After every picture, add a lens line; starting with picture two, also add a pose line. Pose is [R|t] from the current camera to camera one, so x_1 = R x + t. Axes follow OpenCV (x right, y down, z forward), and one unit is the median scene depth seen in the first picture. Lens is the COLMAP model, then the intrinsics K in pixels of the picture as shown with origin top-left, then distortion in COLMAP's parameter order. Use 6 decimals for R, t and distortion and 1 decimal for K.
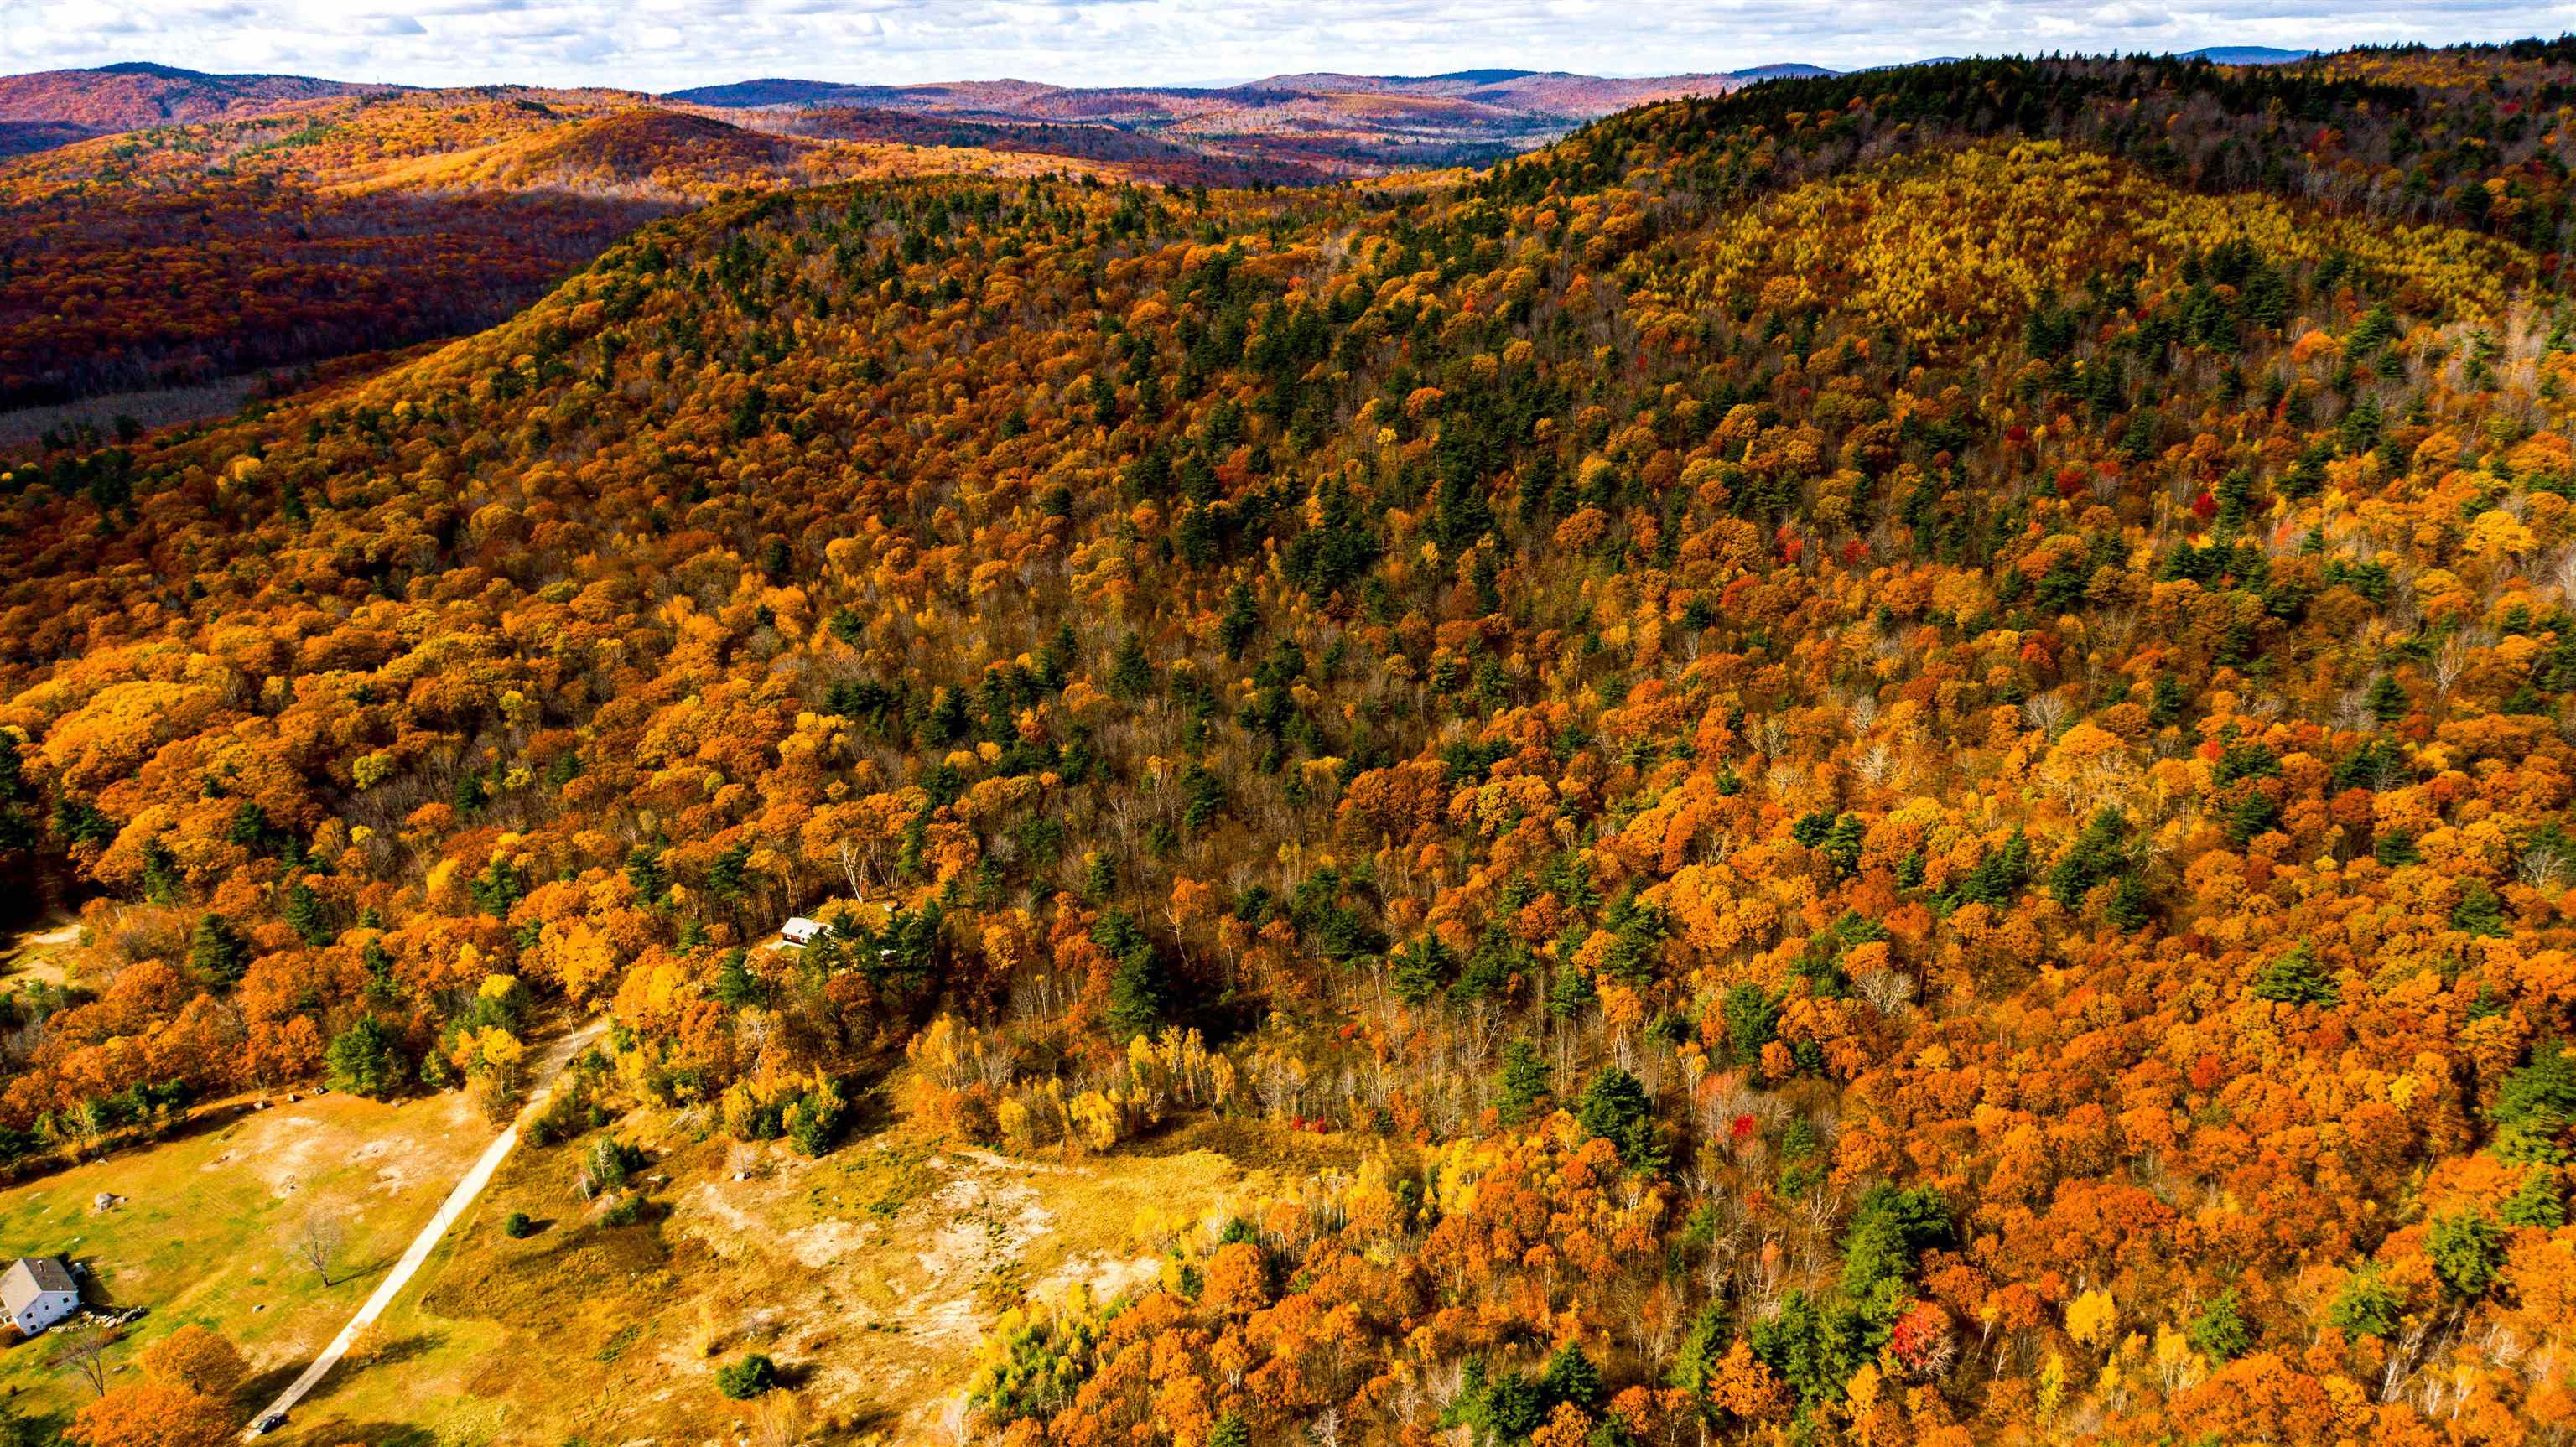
lens RADIAL K [[1743.9, 0, 1290.2], [0, 1743.9, 724.4], [0, 0, 1]] dist [-0.014761, 0.016029]
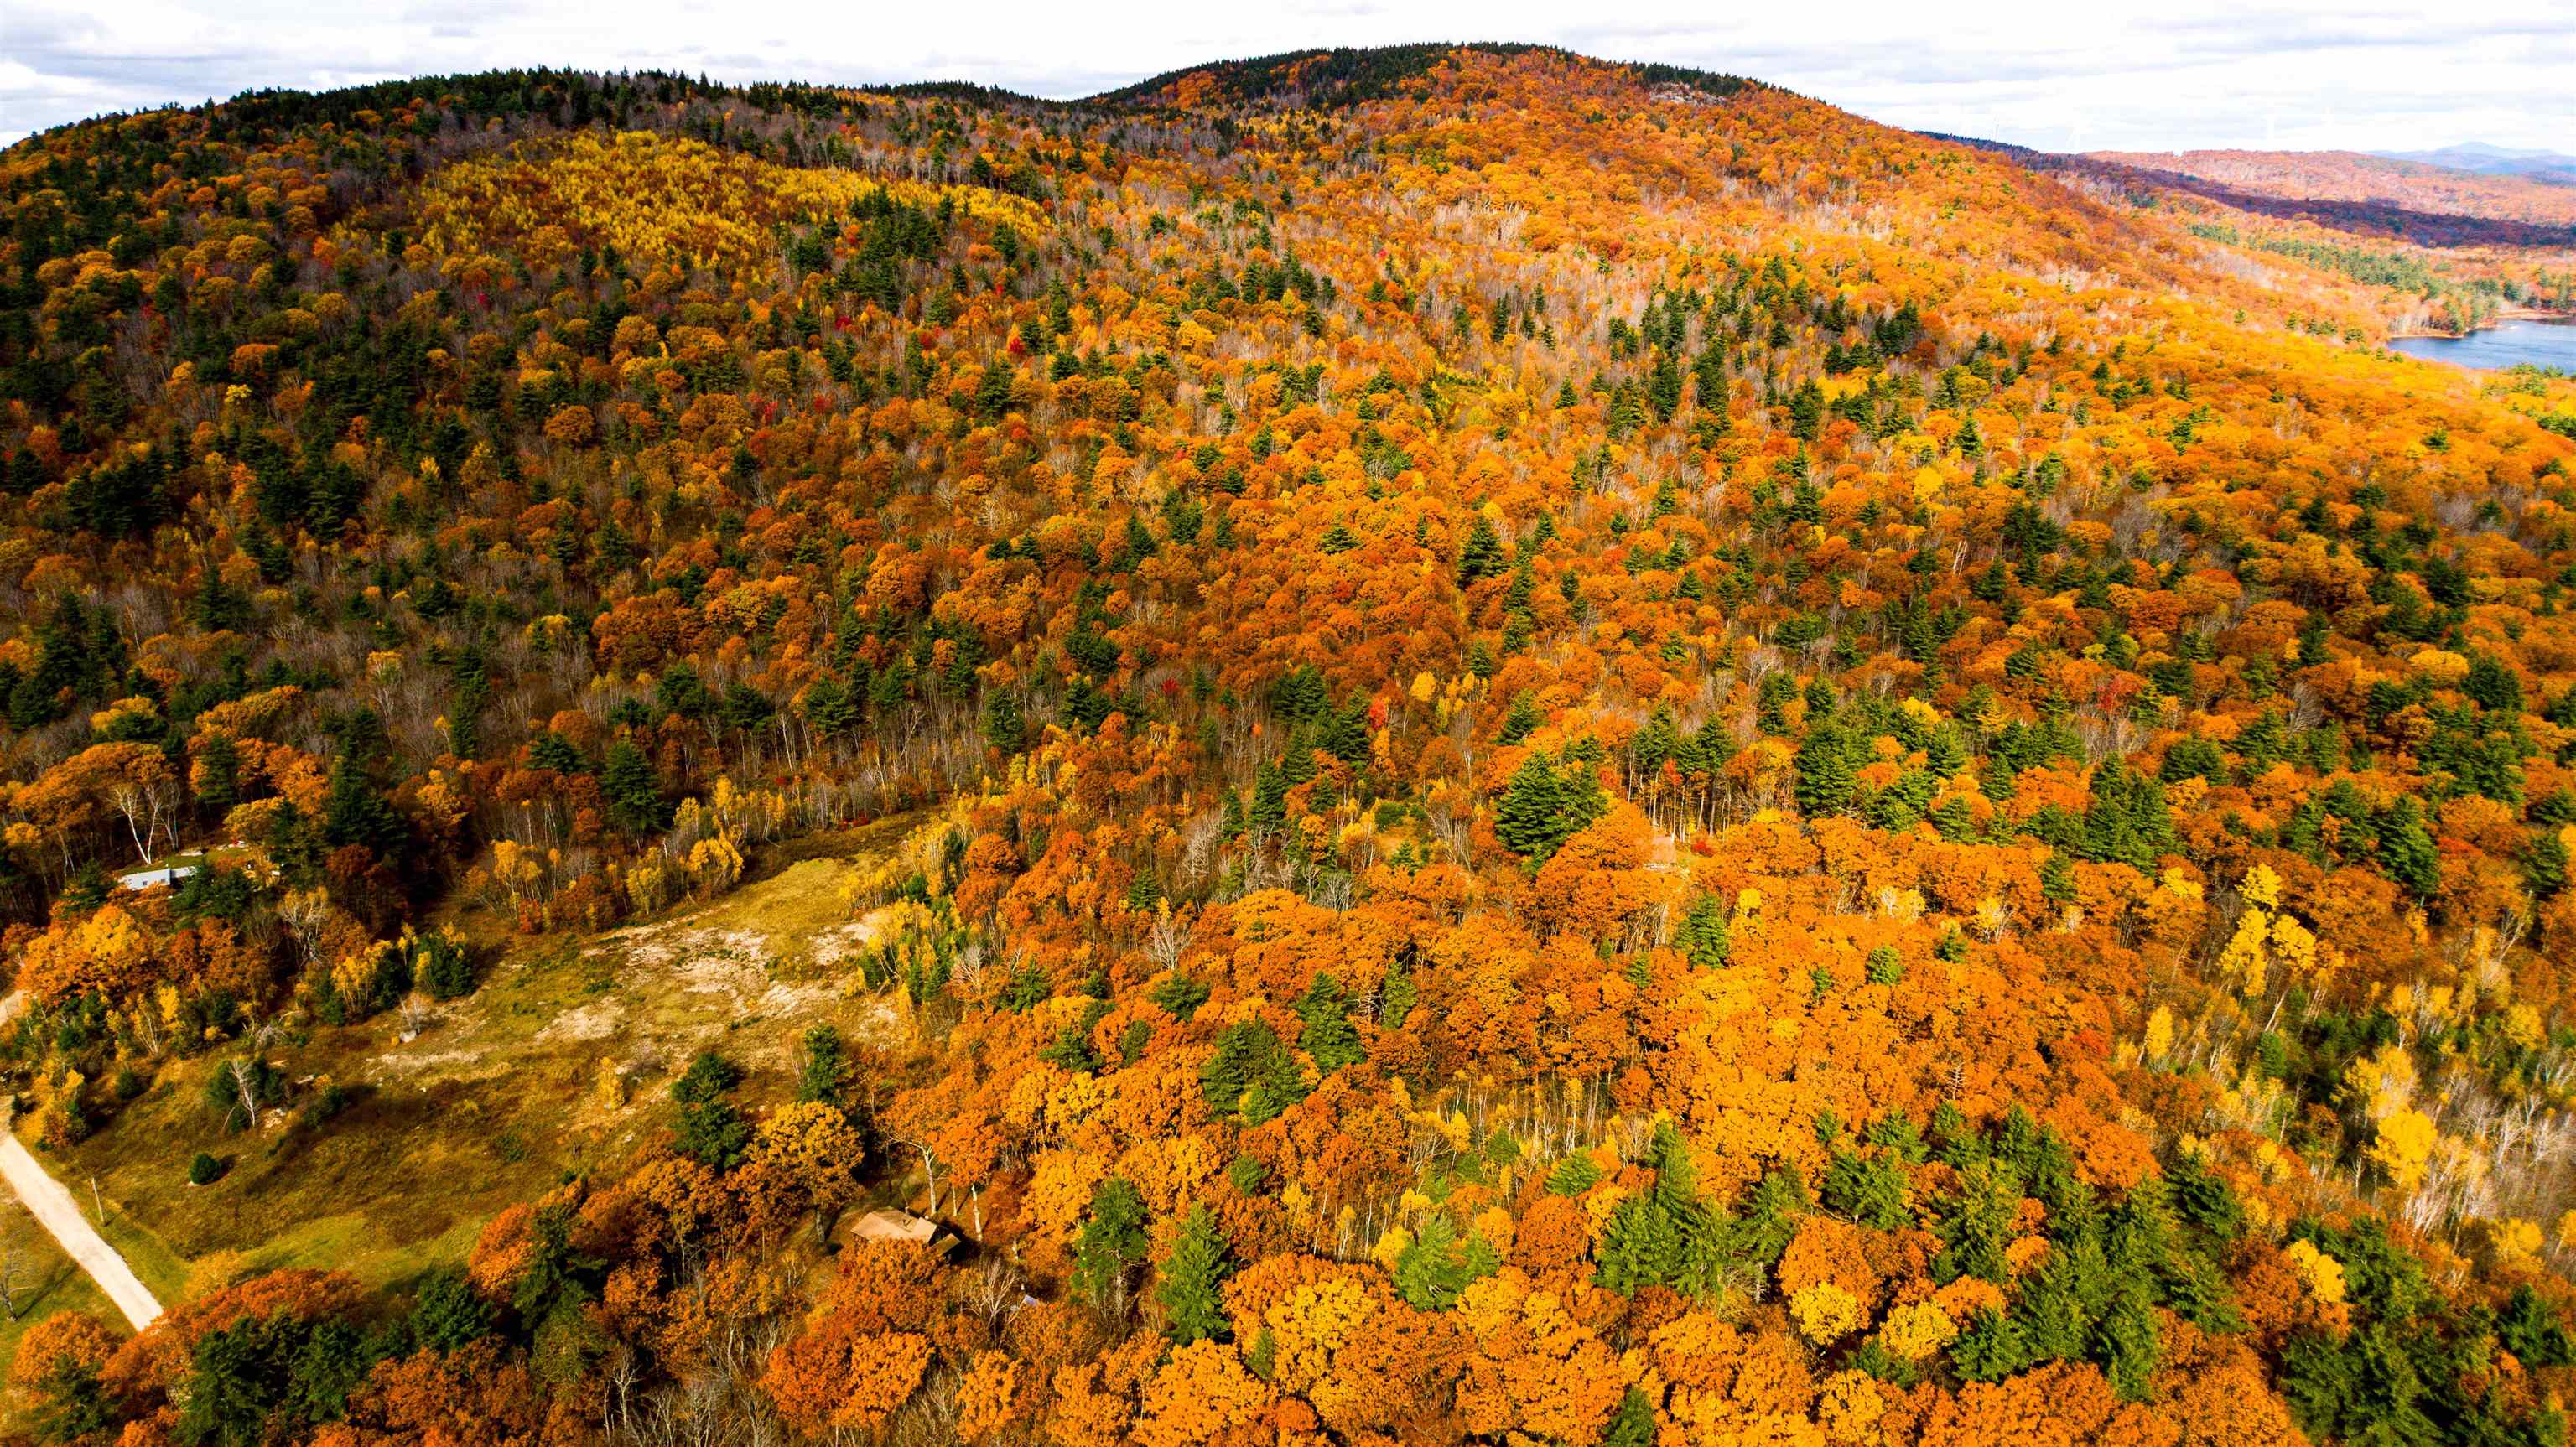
lens RADIAL K [[1743.9, 0, 1292.5], [0, 1743.9, 718.3], [0, 0, 1]] dist [-0.014761, 0.016029]
pose [[0.578050, -0.232754, 0.782102, -0.530678], [0.280423, 0.956745, 0.077468, 0.118022], [-0.766303, 0.174540, 0.618316, 0.042727]]
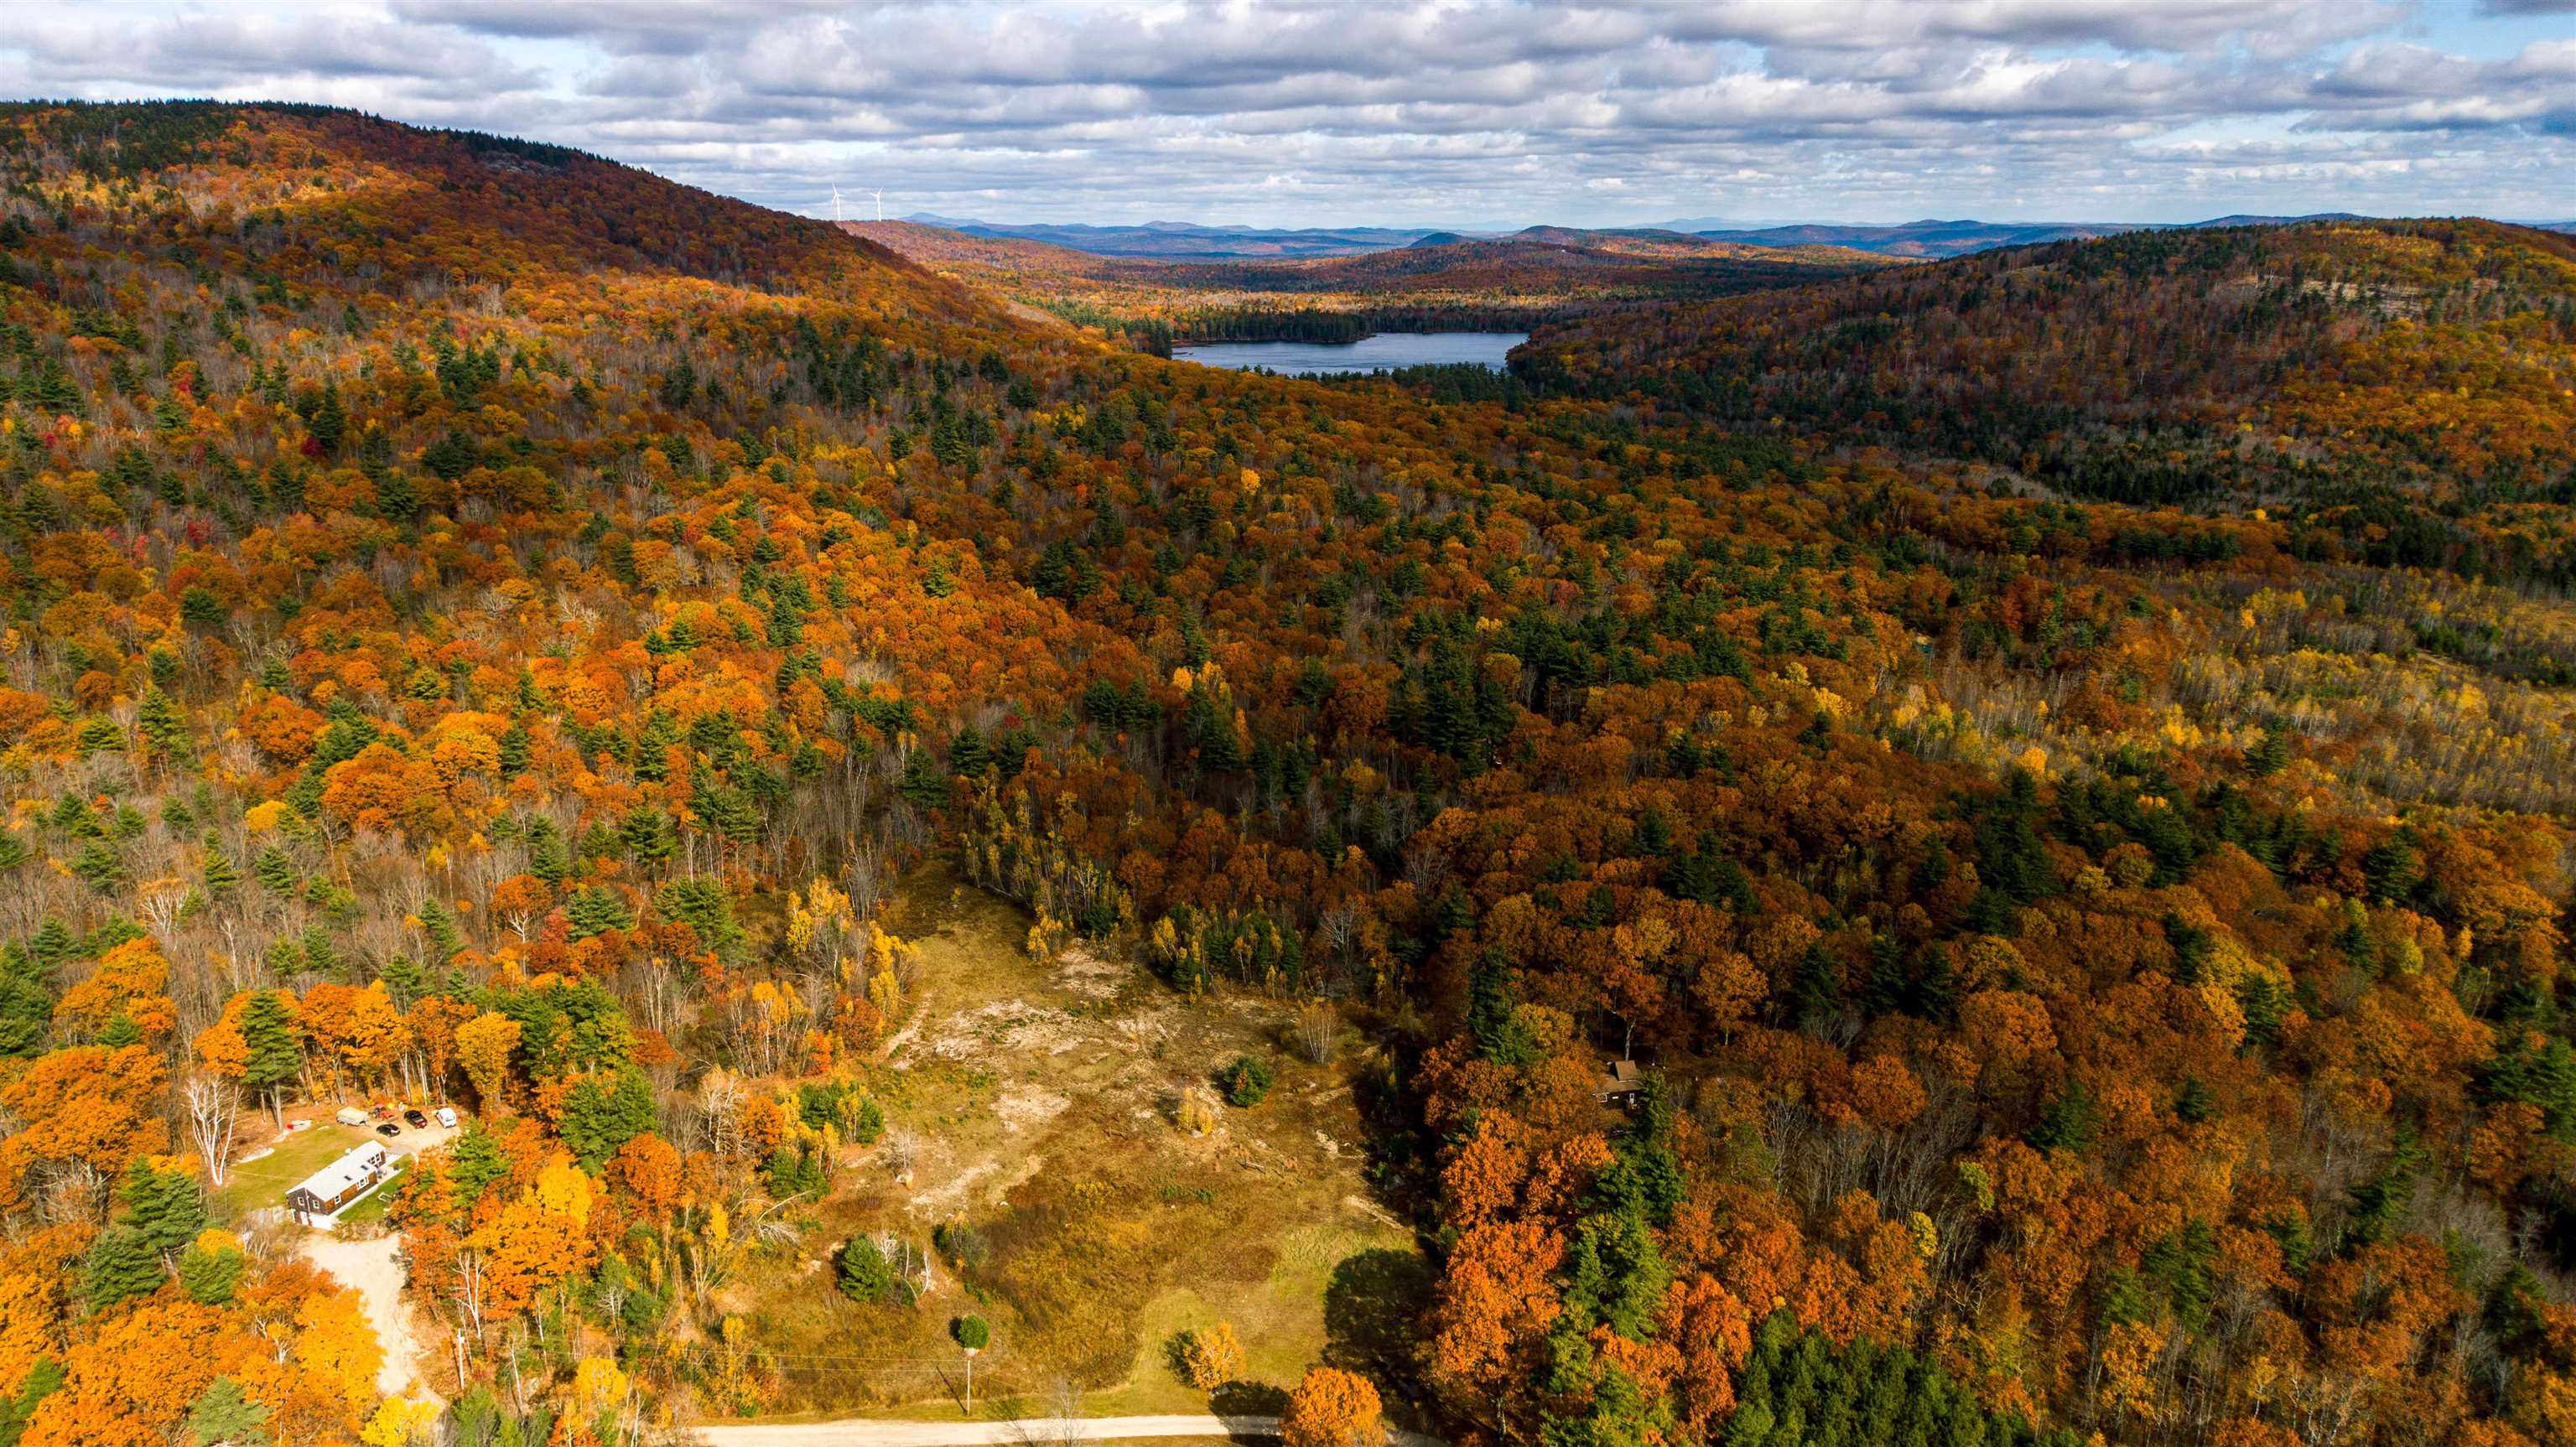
lens RADIAL K [[1743.9, 0, 1289.5], [0, 1743.9, 720.1], [0, 0, 1]] dist [-0.014761, 0.016029]
pose [[-0.162171, -0.251449, 0.954188, -0.792363], [0.359200, 0.885601, 0.294424, -0.079667], [-0.919063, 0.390491, -0.053298, 0.584535]]
